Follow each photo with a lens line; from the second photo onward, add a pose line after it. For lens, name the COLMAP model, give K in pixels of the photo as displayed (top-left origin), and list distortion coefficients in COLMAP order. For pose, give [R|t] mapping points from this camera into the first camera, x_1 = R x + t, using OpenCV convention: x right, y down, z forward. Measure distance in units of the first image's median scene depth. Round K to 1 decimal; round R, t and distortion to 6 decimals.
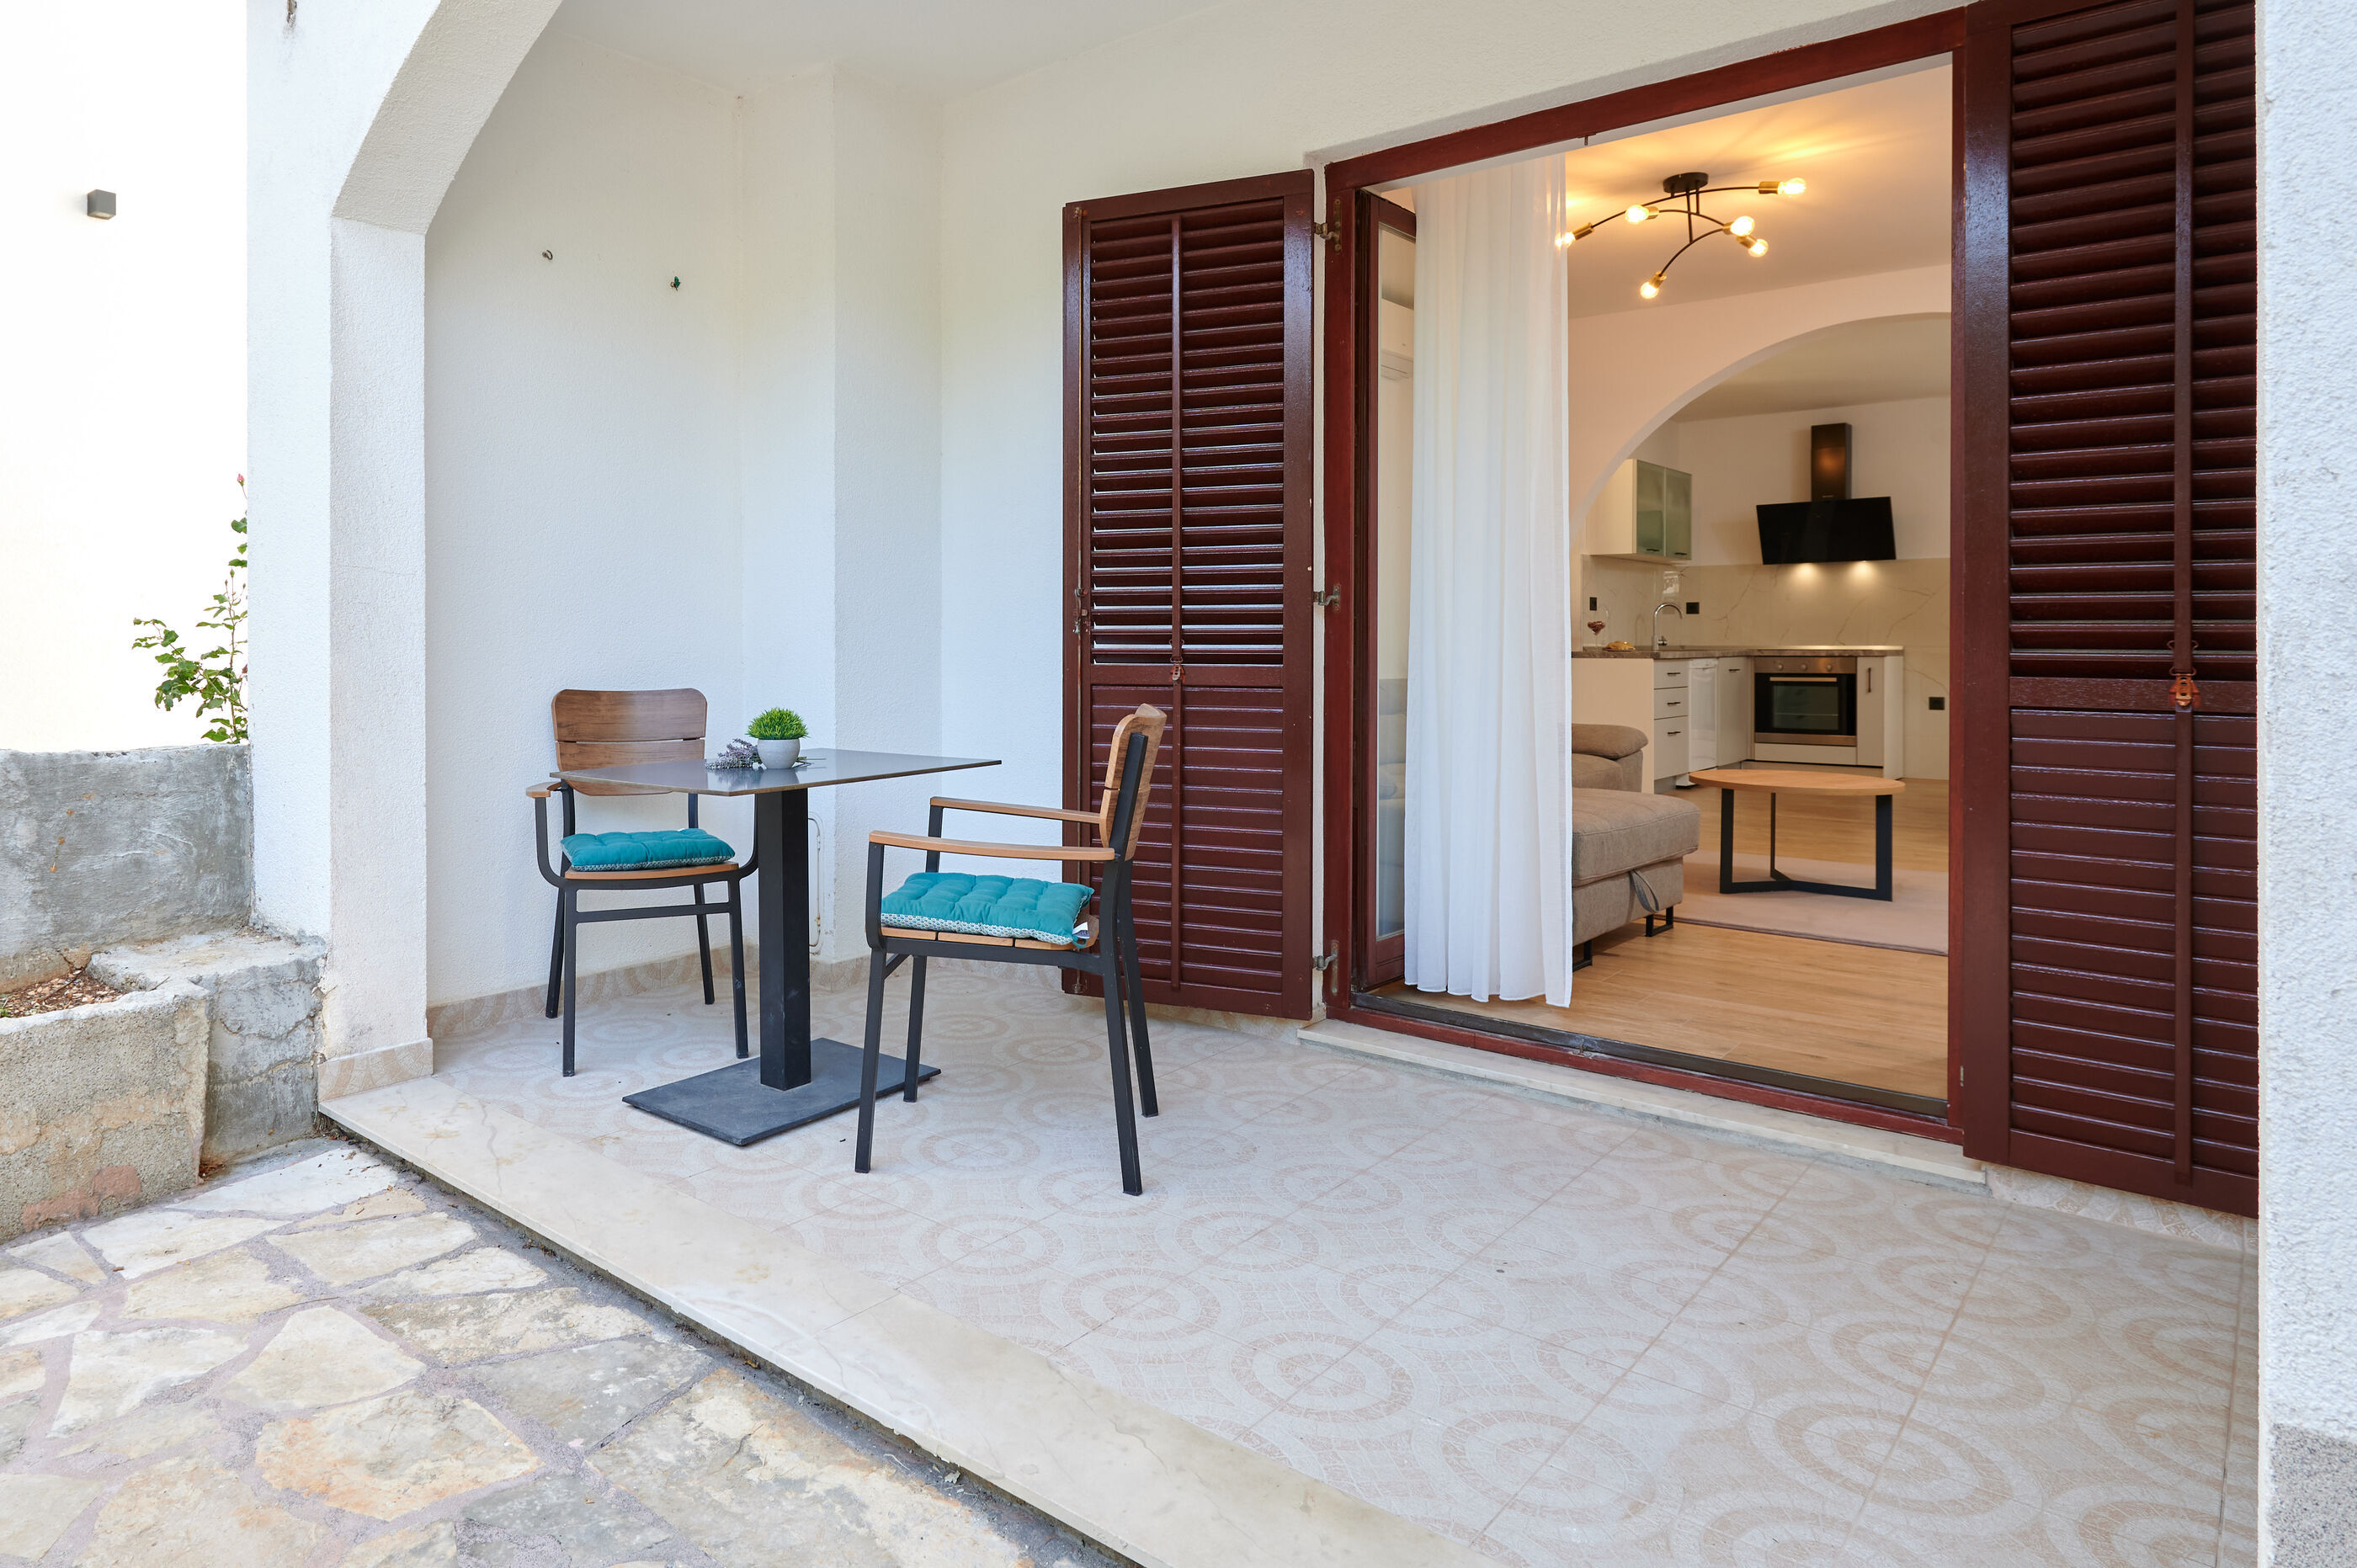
lens RADIAL K [[1234.0, 0, 1116.3], [0, 1234.0, 646.2], [0, 0, 1]] dist [0.001538, -0.000433]
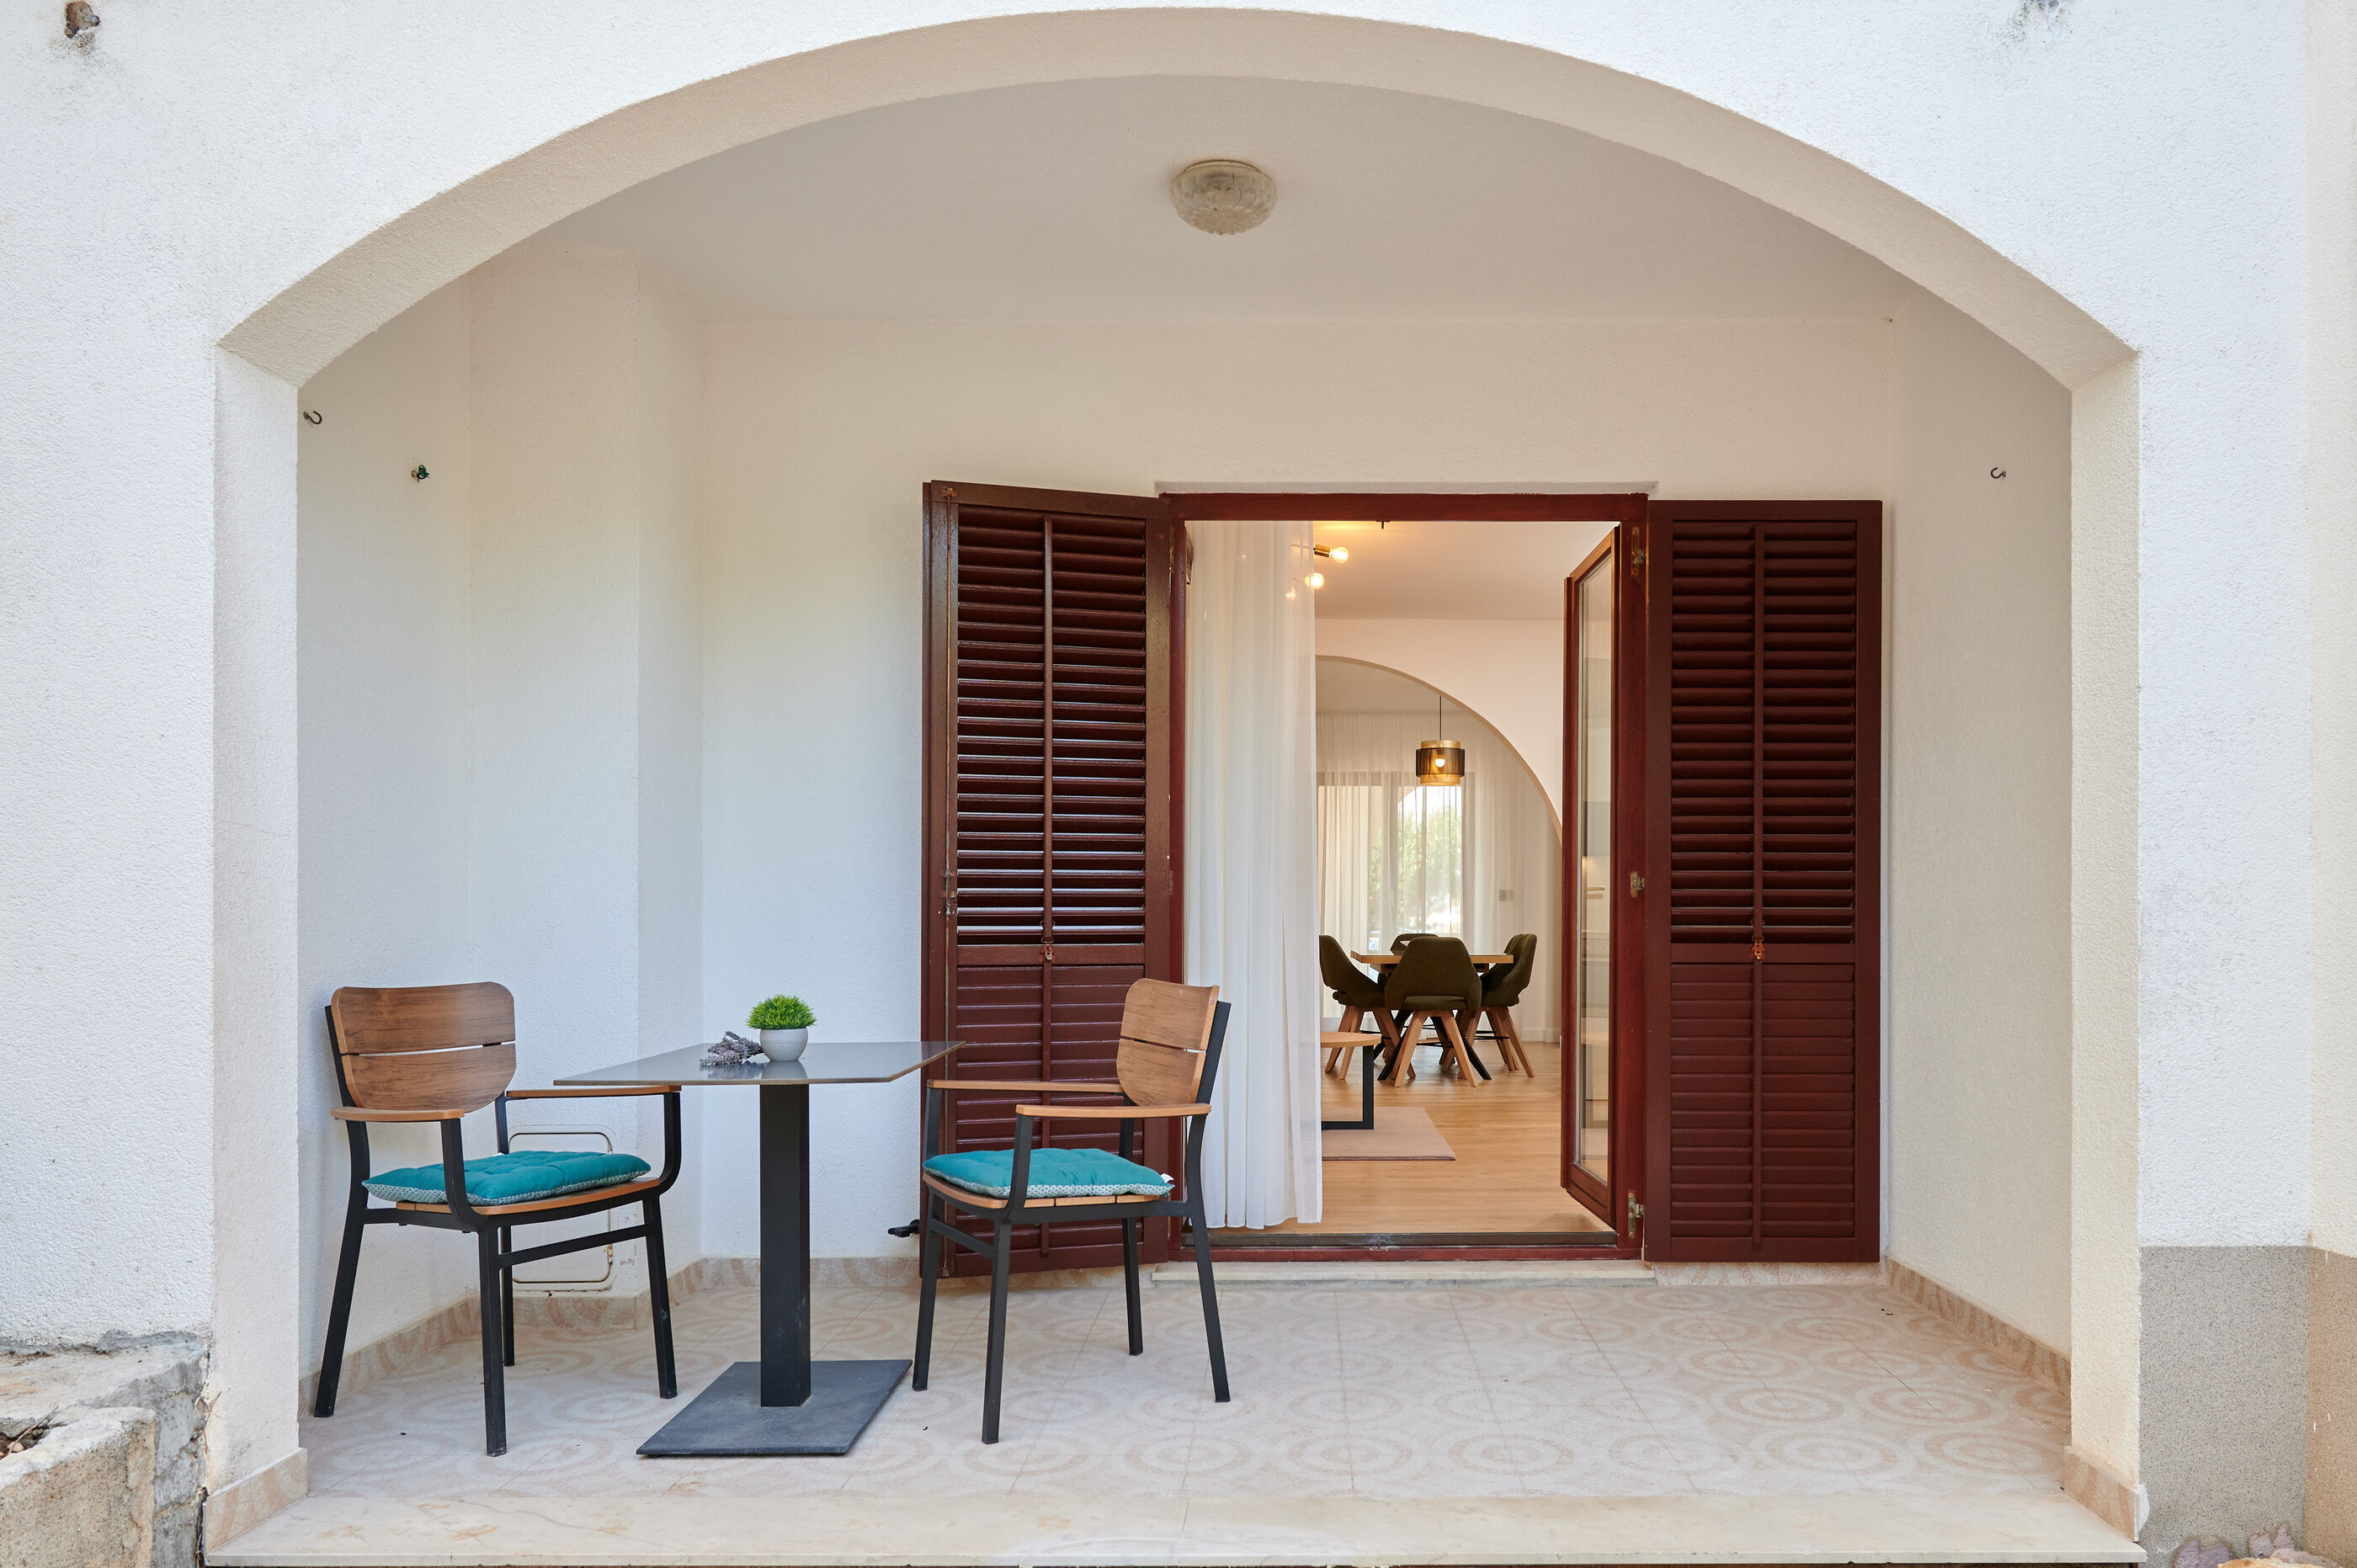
lens RADIAL K [[1368.6, 0, 1186.4], [0, 1368.6, 938.9], [0, 0, 1]] dist [0.001378, 0.000538]
pose [[0.799199, -0.009542, 0.600991, -0.650336], [0.006506, 0.999953, 0.007225, 0.002435], [-0.601032, -0.001864, 0.799223, 0.001079]]
